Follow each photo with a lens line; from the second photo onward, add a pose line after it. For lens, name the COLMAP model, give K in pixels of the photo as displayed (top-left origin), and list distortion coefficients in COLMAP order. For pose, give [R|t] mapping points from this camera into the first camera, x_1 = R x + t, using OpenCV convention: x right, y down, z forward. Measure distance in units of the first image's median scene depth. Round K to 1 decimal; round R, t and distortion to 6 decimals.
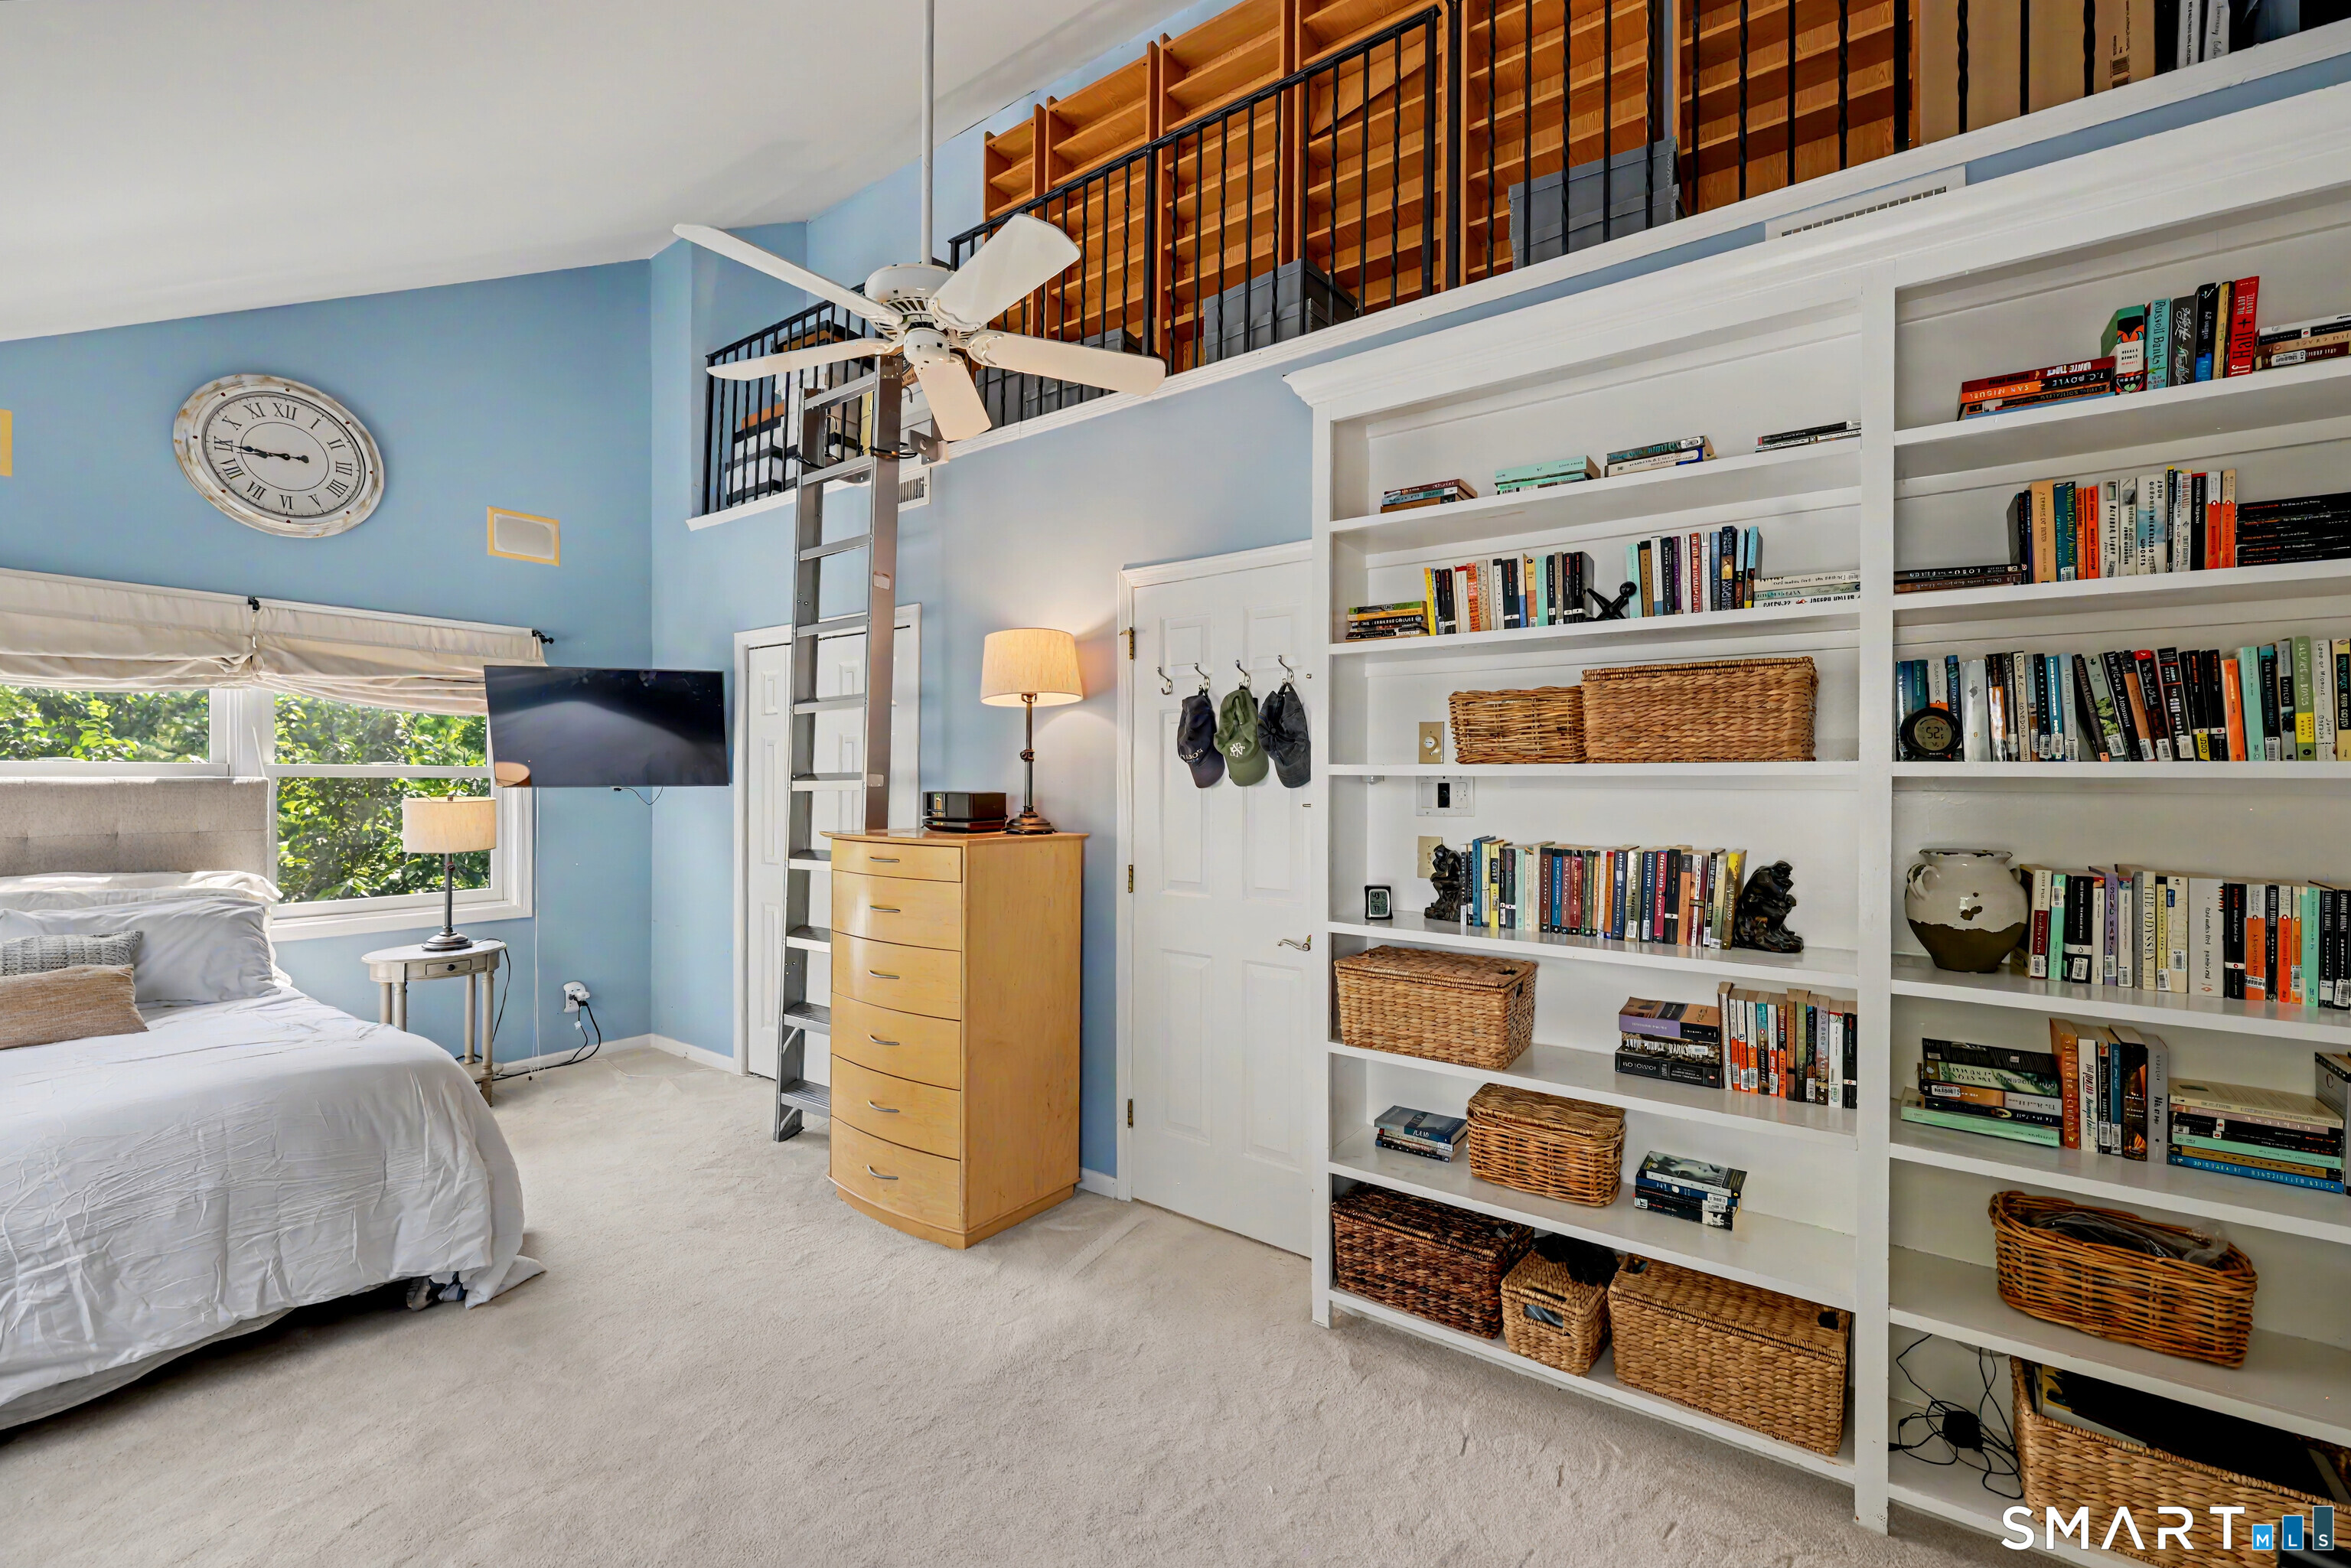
lens RADIAL K [[975.1, 0, 1175.5], [0, 975.1, 784.0], [0, 0, 1]] dist [-0.000002, 0.000087]
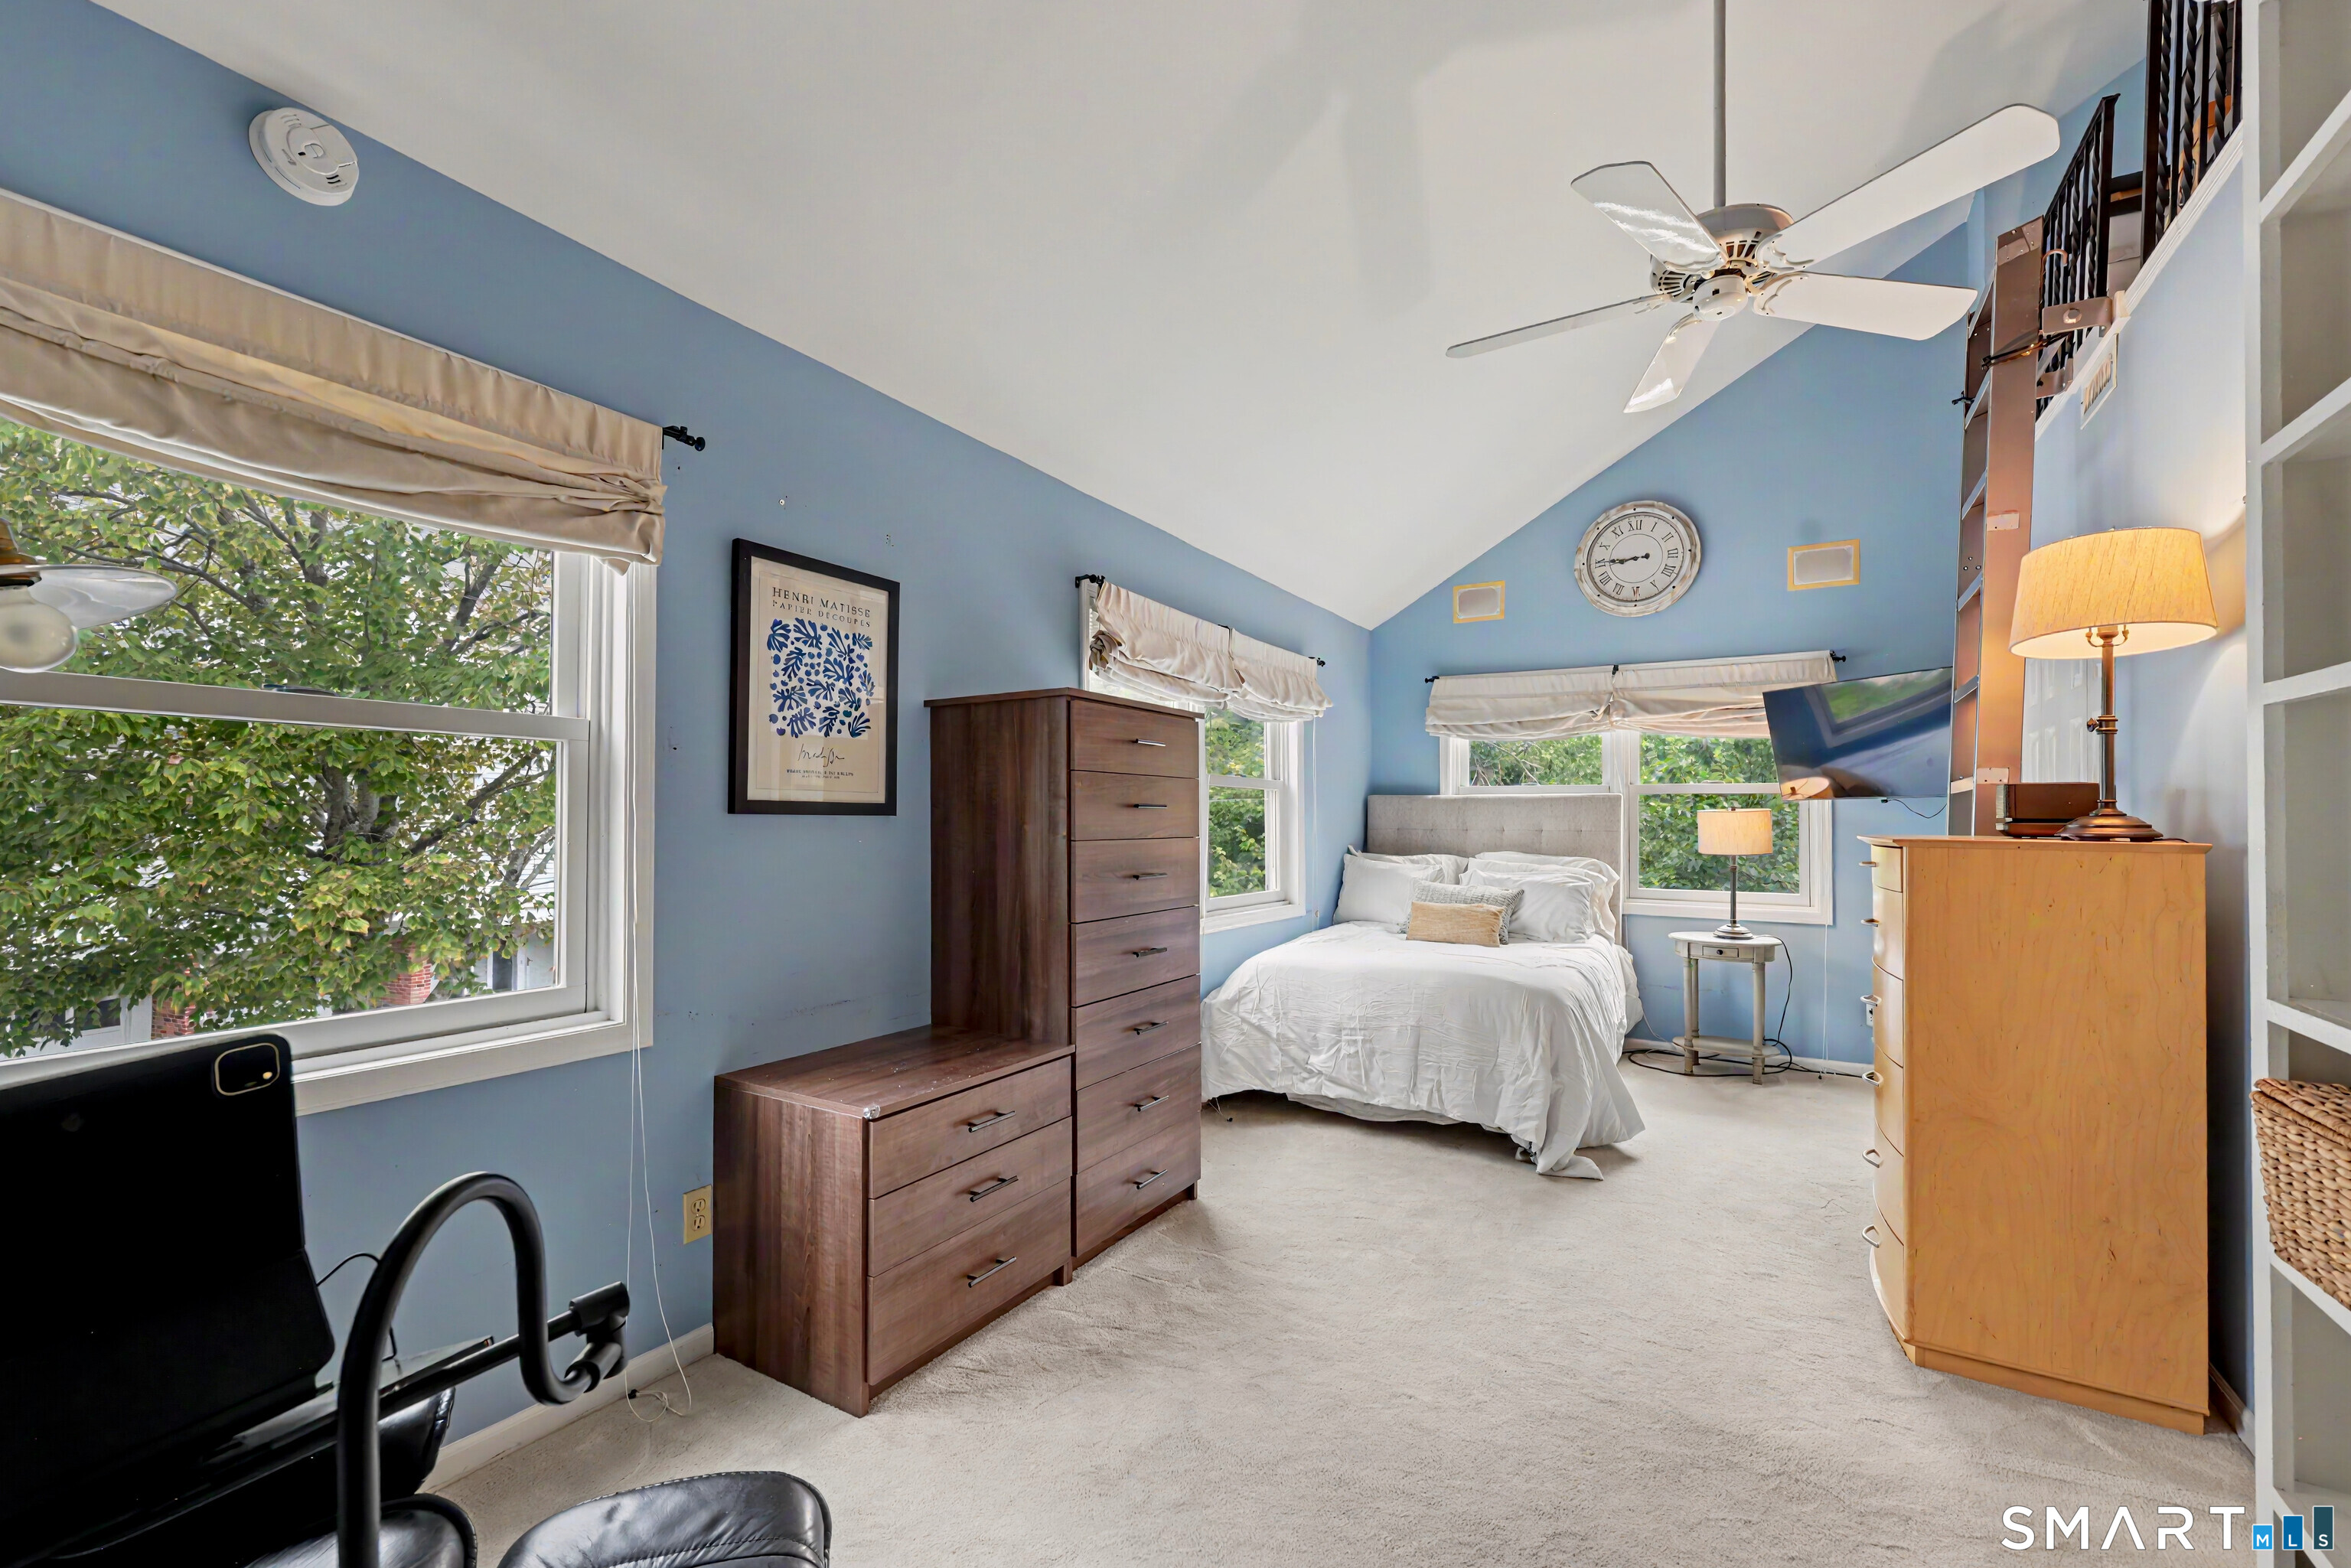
lens RADIAL K [[964.0, 0, 1175.8], [0, 964.0, 806.3], [0, 0, 1]] dist [0.000971, -0.000299]
pose [[0.090739, -0.011069, -0.995813, 0.425041], [-0.011079, 0.999865, -0.012123, 0.039129], [0.995813, 0.012133, 0.090604, 0.283547]]
